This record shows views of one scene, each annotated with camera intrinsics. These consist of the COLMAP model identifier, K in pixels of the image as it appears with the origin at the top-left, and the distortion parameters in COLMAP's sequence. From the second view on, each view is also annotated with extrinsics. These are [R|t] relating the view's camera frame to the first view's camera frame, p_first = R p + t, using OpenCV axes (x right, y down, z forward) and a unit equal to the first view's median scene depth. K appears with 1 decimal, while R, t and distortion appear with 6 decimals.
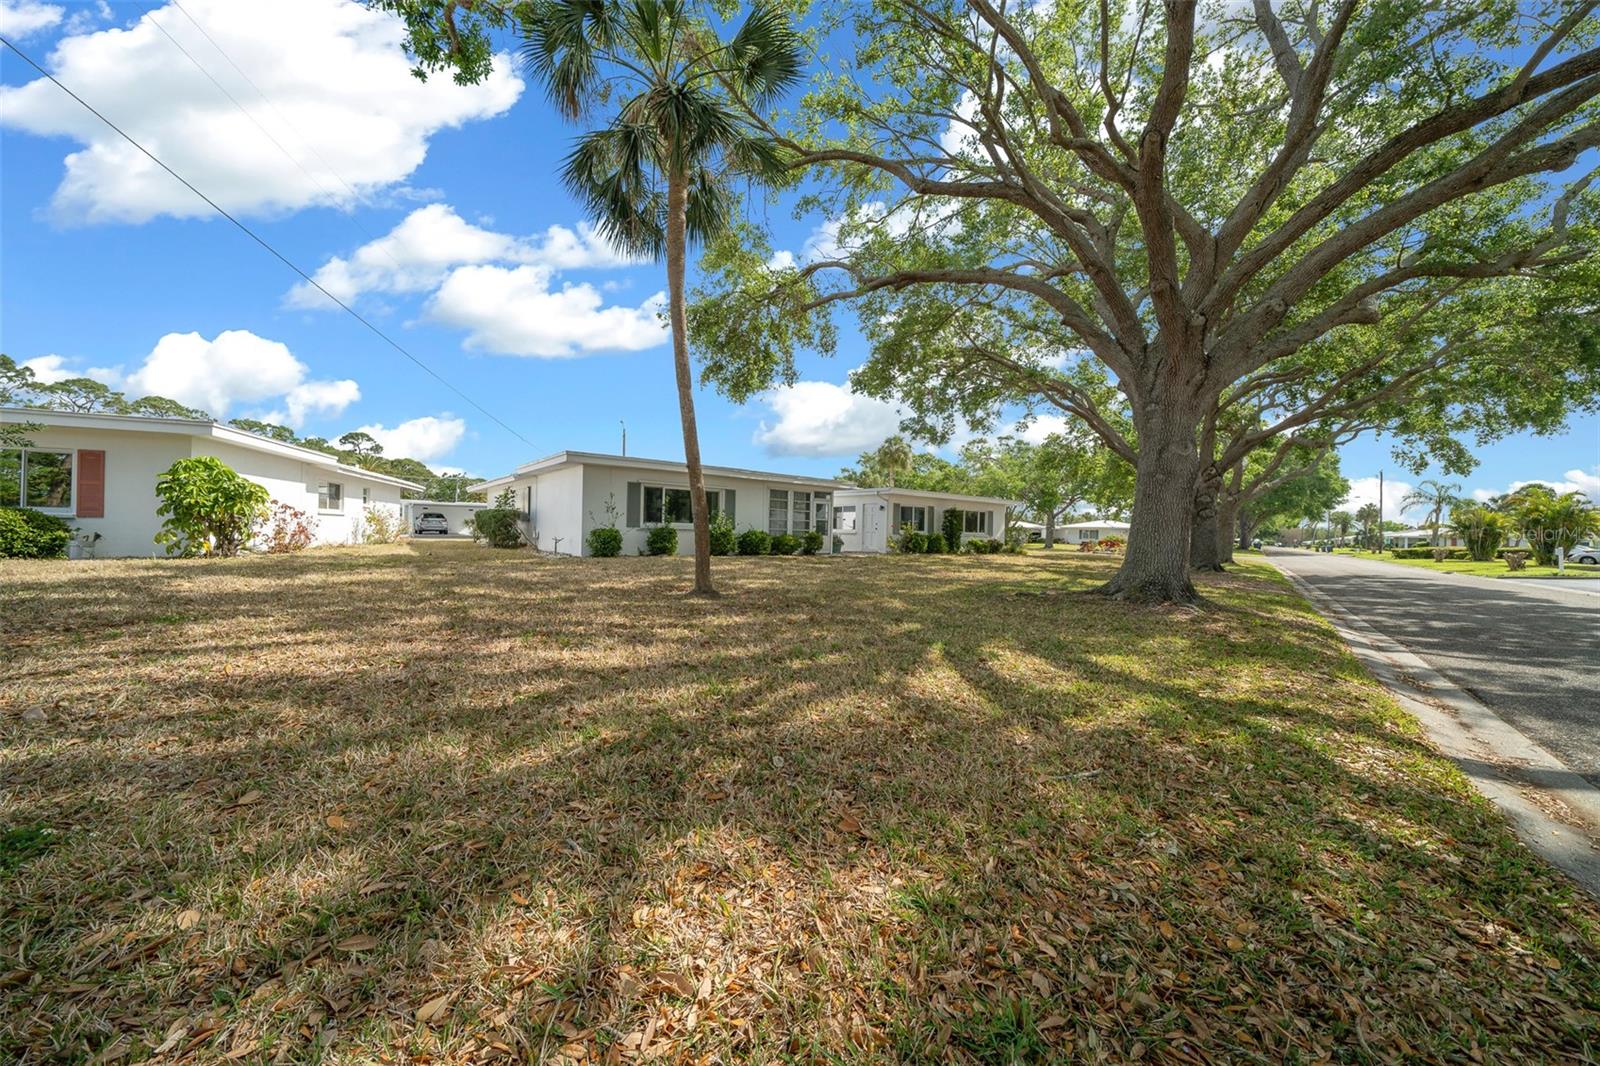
lens RADIAL K [[546.2, 0, 803.8], [0, 546.2, 538.5], [0, 0, 1]] dist [-0.011743, -0.000044]
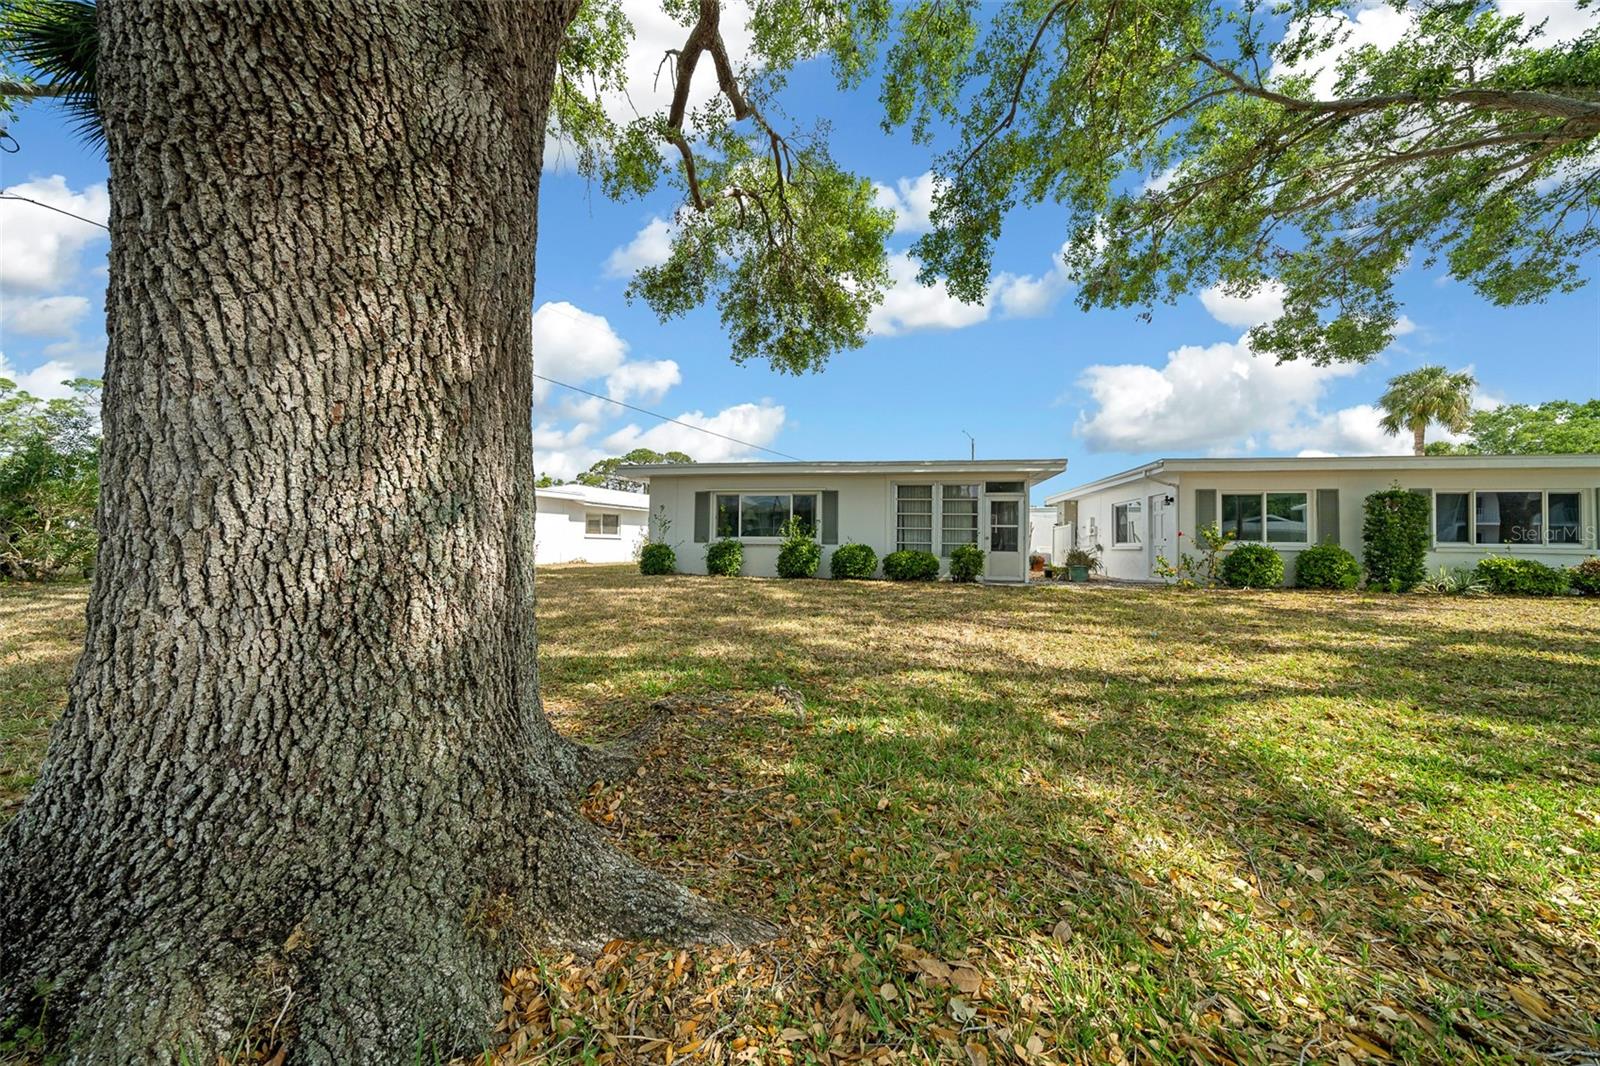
lens RADIAL K [[546.2, 0, 808.6], [0, 546.2, 535.5], [0, 0, 1]] dist [-0.011743, -0.000044]
pose [[0.642730, -0.032102, -0.765420, 0.415698], [-0.006371, 0.998863, -0.047242, 0.007437], [0.766066, 0.035240, 0.641795, 0.496439]]
